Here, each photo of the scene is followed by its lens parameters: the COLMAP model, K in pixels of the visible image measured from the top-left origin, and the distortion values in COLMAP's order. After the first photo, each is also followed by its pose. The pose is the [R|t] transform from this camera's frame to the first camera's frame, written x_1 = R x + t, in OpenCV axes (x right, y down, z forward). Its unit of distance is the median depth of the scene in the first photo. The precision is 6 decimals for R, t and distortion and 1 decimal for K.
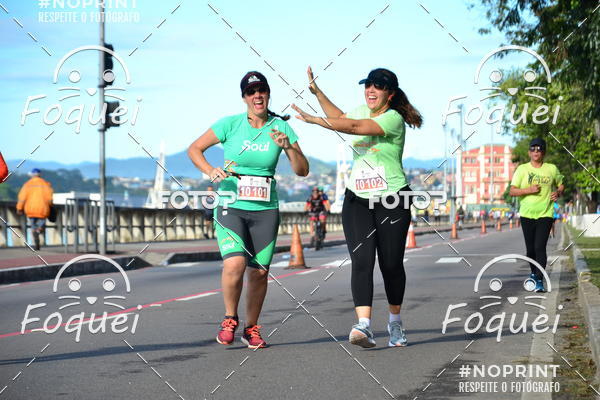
lens RADIAL K [[4465.6, 0, 300.1], [0, 4465.6, 200.4], [0, 0, 1]] dist [2.372674, 0.000000]
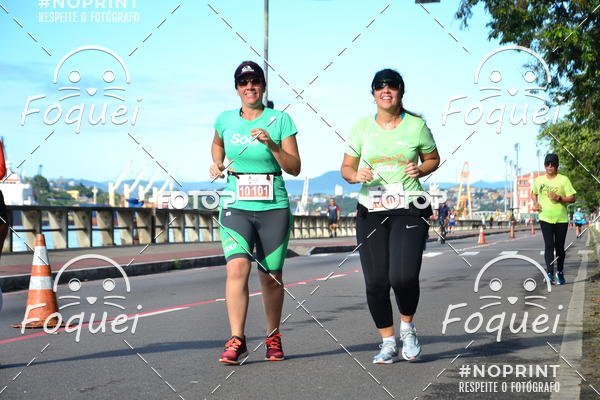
lens RADIAL K [[4465.6, 0, 302.4], [0, 4465.6, 188.4], [0, 0, 1]] dist [2.372674, 0.000000]
pose [[0.999985, 0.004453, -0.003046, -0.027719], [-0.004463, 0.999984, -0.003518, -0.001825], [0.003030, 0.003531, 0.999989, -0.421085]]
